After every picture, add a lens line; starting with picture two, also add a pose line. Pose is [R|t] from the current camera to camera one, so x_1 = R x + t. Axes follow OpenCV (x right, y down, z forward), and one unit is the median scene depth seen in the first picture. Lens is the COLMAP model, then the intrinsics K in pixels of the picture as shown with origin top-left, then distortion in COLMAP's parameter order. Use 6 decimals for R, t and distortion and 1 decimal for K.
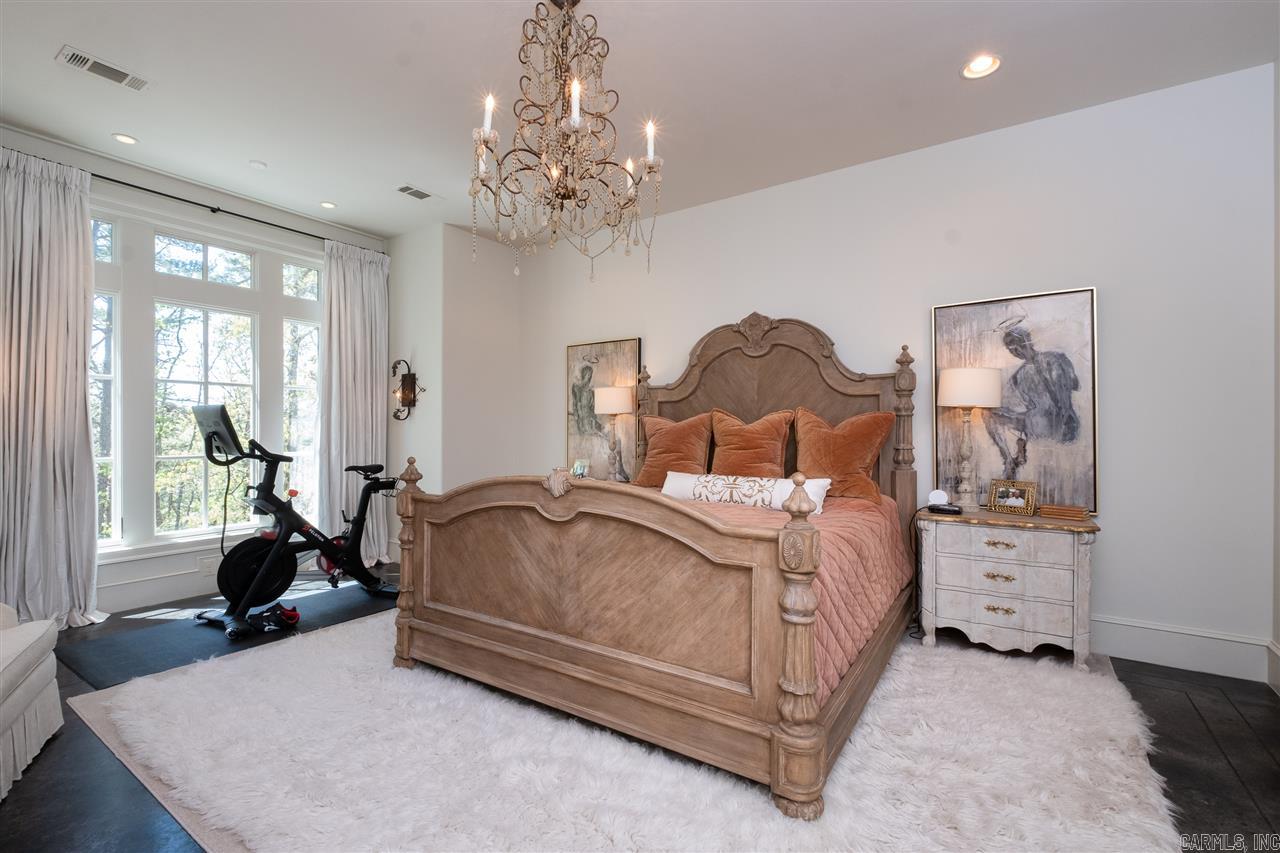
lens RADIAL K [[565.4, 0, 640.0], [0, 565.4, 426.3], [0, 0, 1]] dist [0.000300, -0.004953]
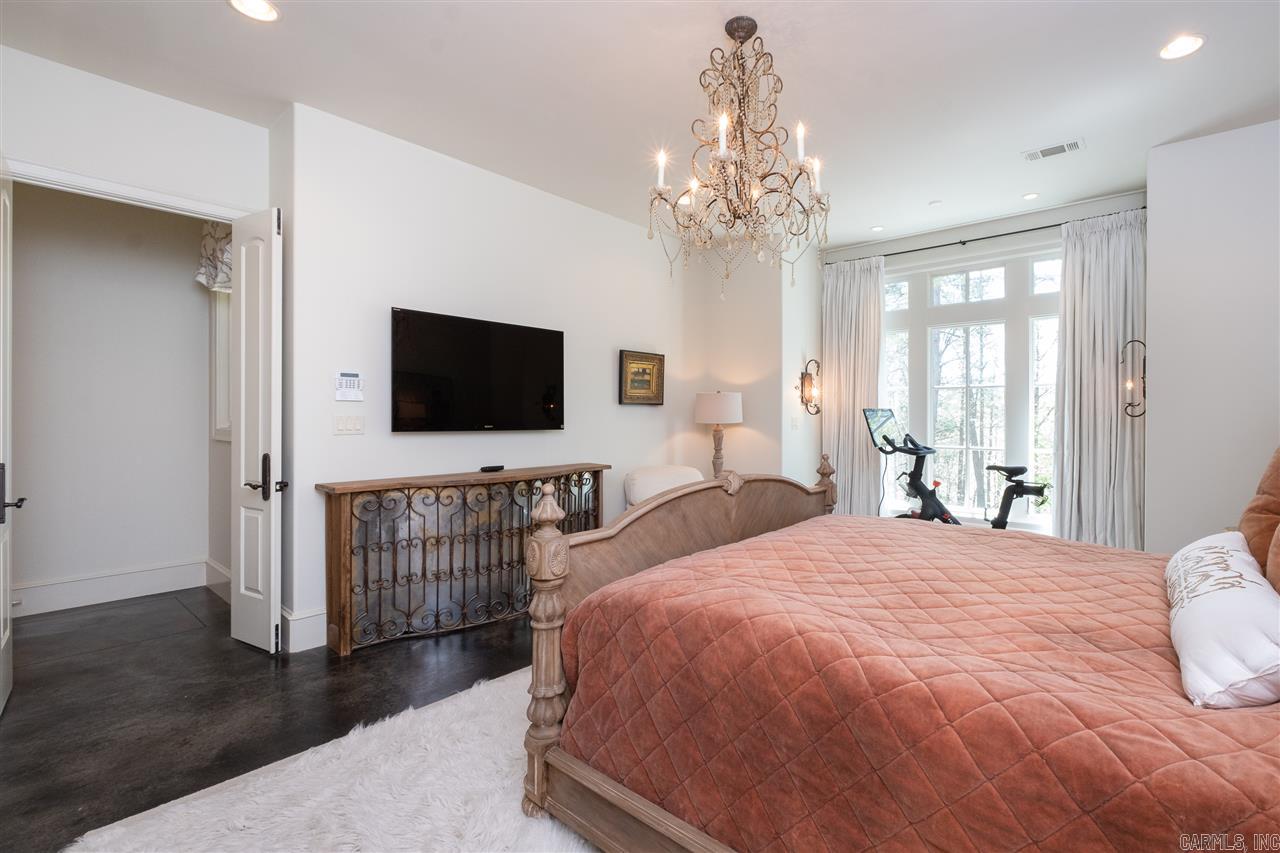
lens RADIAL K [[565.4, 0, 640.9], [0, 565.4, 425.5], [0, 0, 1]] dist [0.000300, -0.004953]
pose [[-0.147932, 0.006000, -0.988979, 0.551385], [0.005381, 0.999972, 0.005262, -0.008300], [0.988983, -0.004543, -0.147960, 0.524994]]
